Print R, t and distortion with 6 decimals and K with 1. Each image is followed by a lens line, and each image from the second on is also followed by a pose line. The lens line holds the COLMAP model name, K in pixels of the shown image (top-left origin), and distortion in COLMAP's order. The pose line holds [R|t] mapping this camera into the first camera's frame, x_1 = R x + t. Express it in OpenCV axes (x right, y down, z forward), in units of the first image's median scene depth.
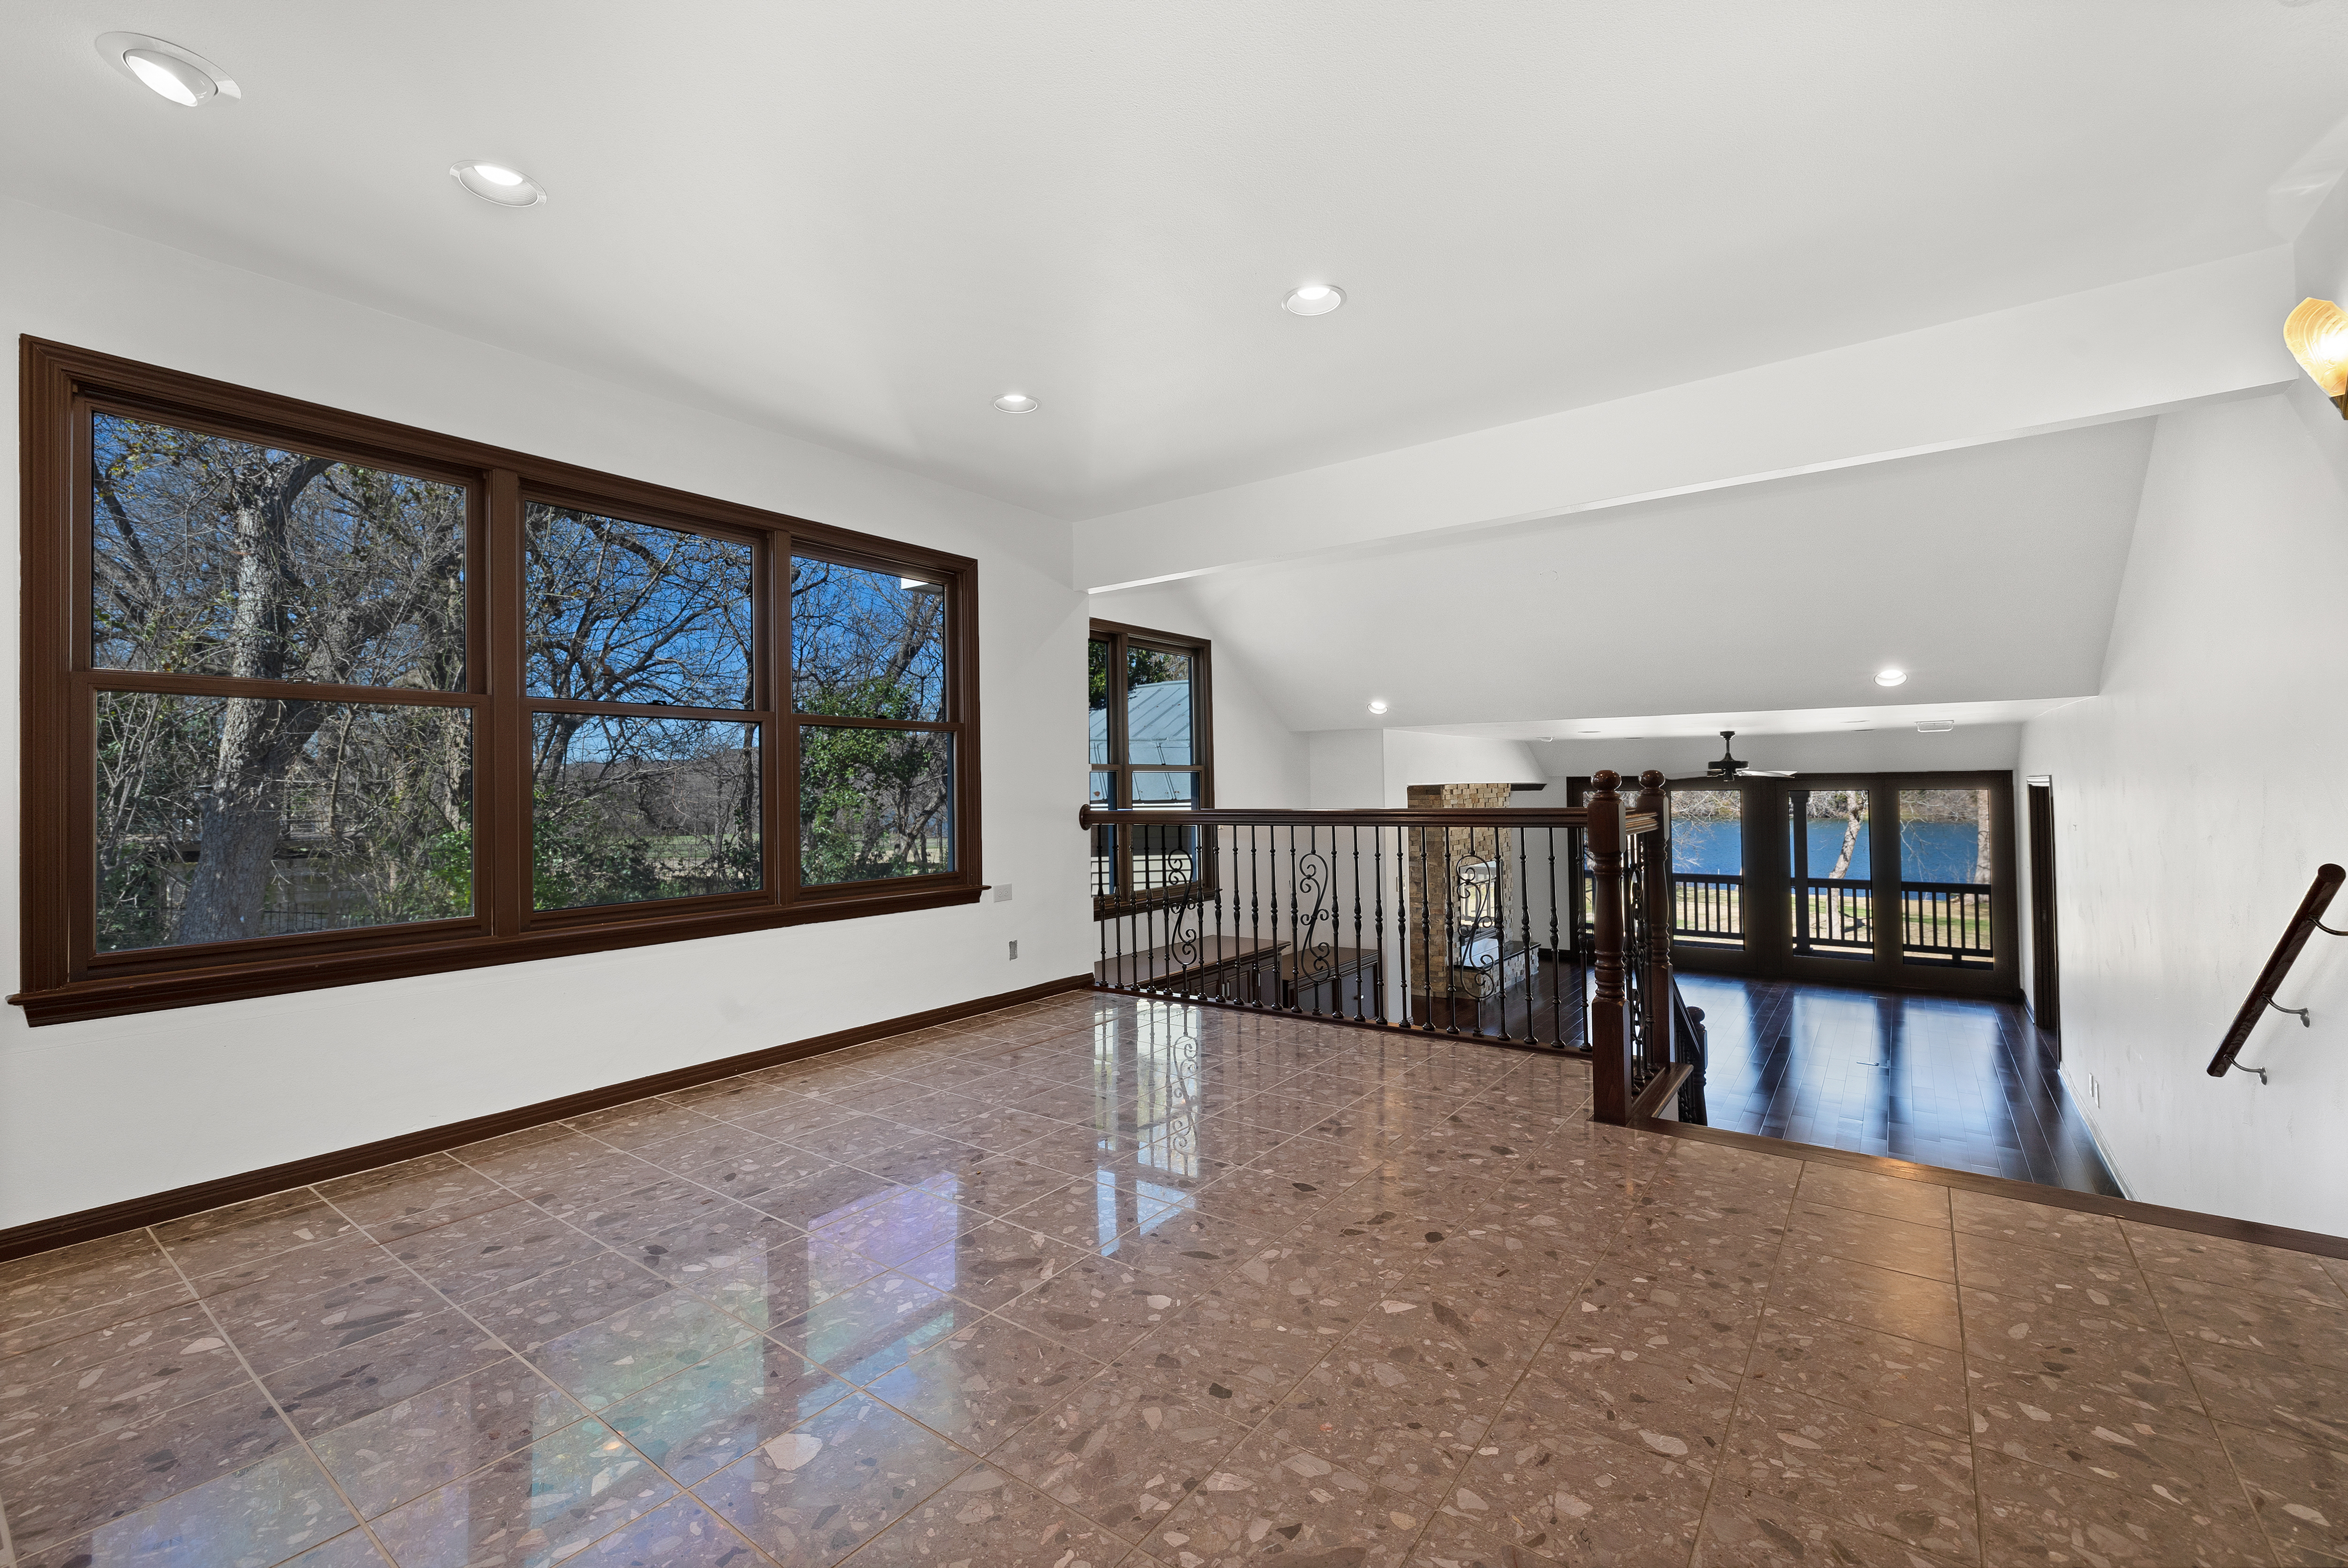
lens RADIAL K [[1014.7, 0, 1164.5], [0, 1014.7, 775.0], [0, 0, 1]] dist [0.003966, 0.000088]
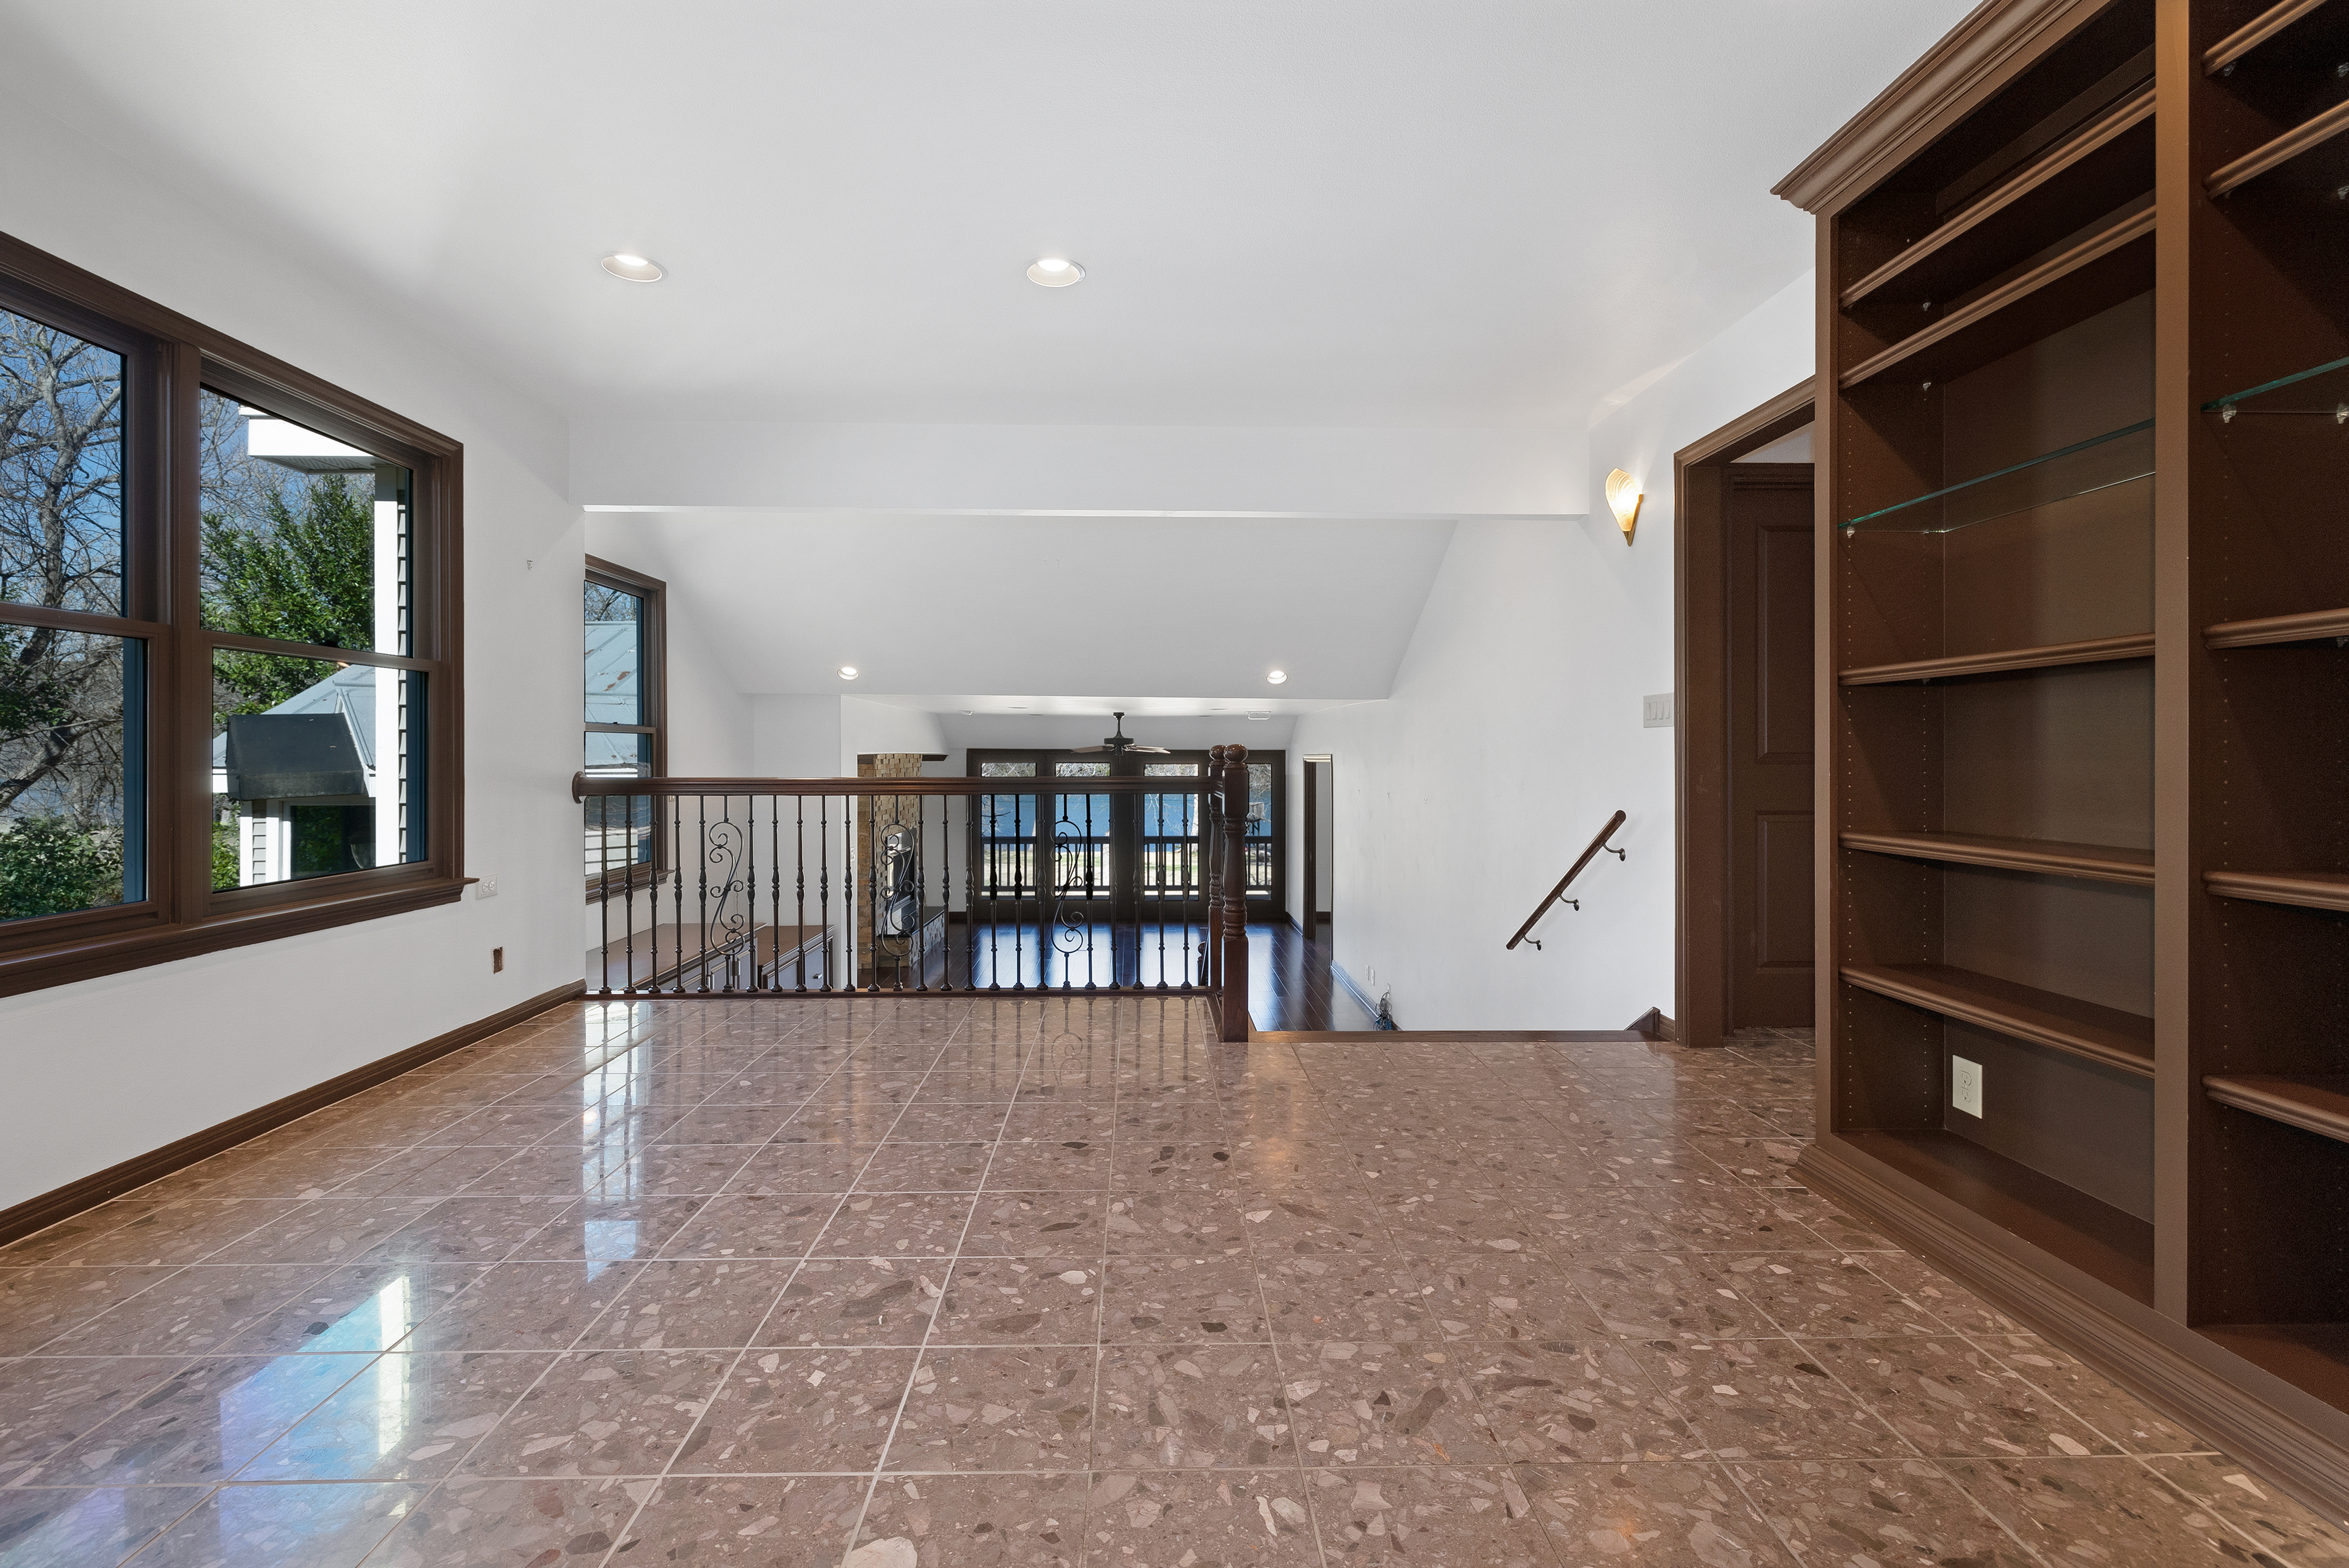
lens RADIAL K [[1015.7, 0, 1169.2], [0, 1015.7, 768.5], [0, 0, 1]] dist [0.003768, -0.000174]
pose [[0.777655, 0.007505, 0.628646, -0.357887], [-0.023053, 0.999597, 0.016583, 0.003186], [-0.628268, -0.027388, 0.777515, 0.119068]]
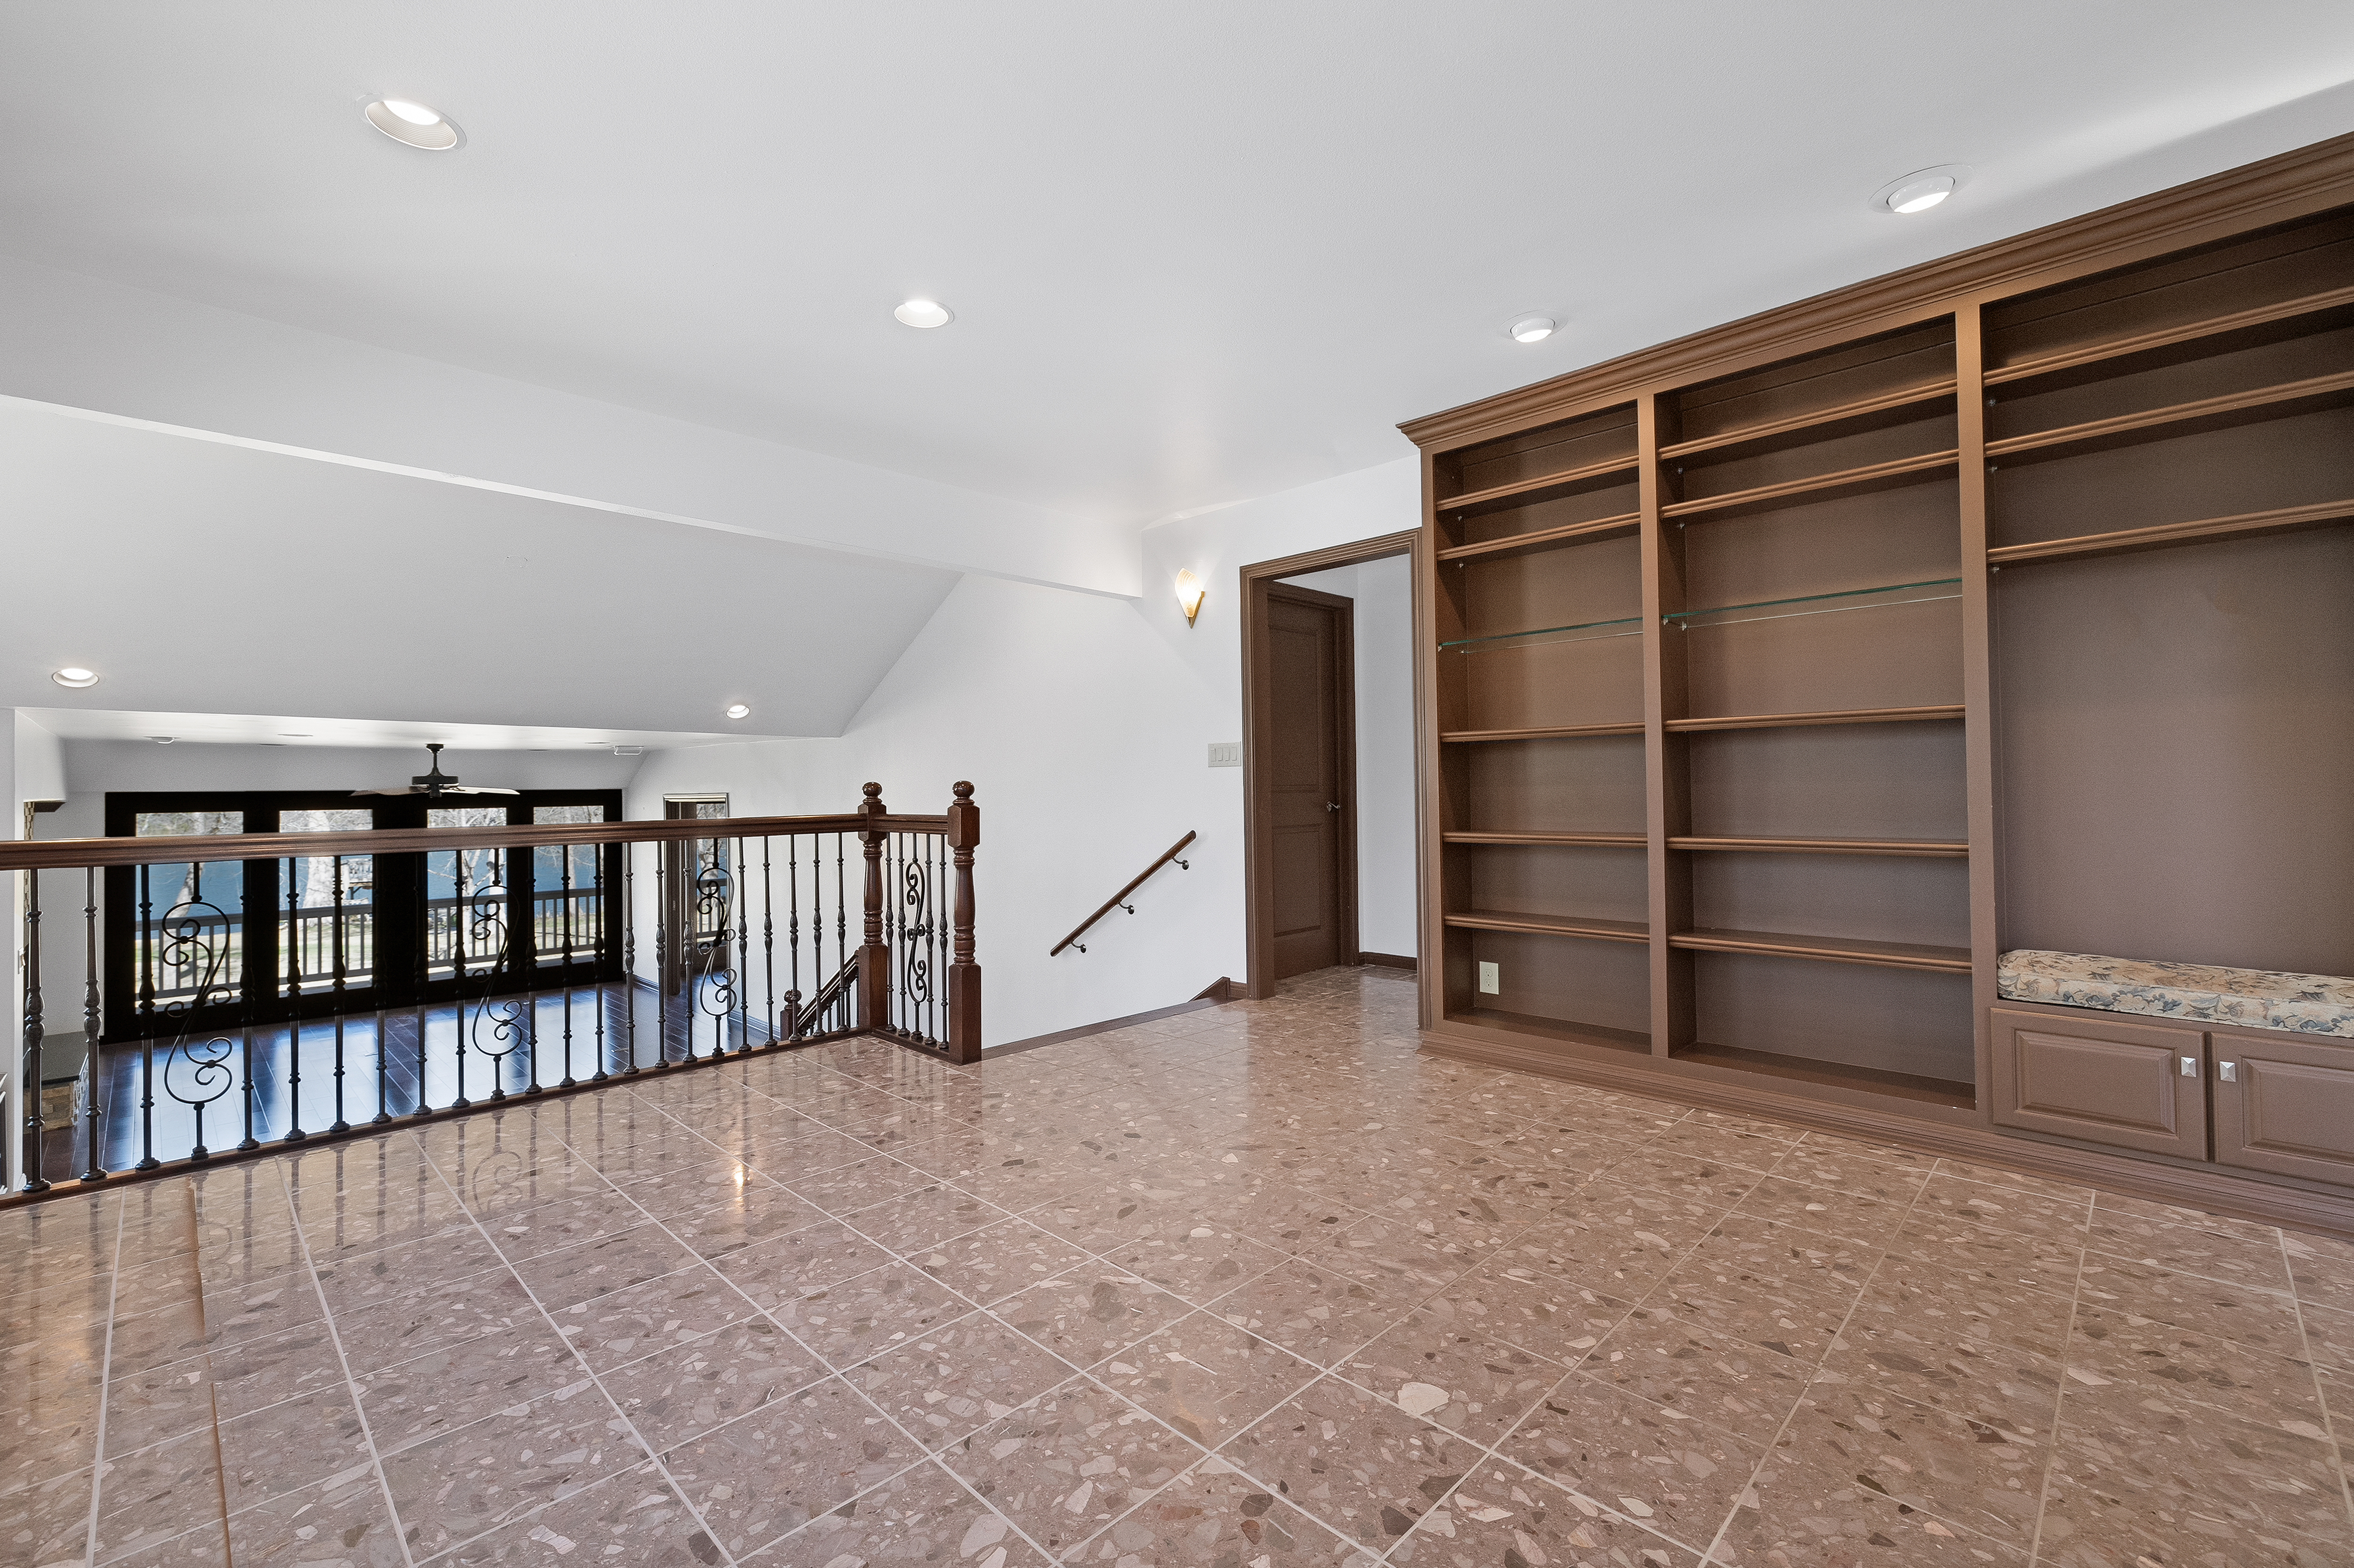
lens RADIAL K [[1017.4, 0, 1167.5], [0, 1017.4, 775.0], [0, 0, 1]] dist [0.003966, 0.000088]
pose [[0.115502, 0.029229, 0.992877, -0.750589], [-0.006207, 0.999569, -0.028704, 0.021118], [-0.993288, -0.002847, 0.115633, 0.579844]]
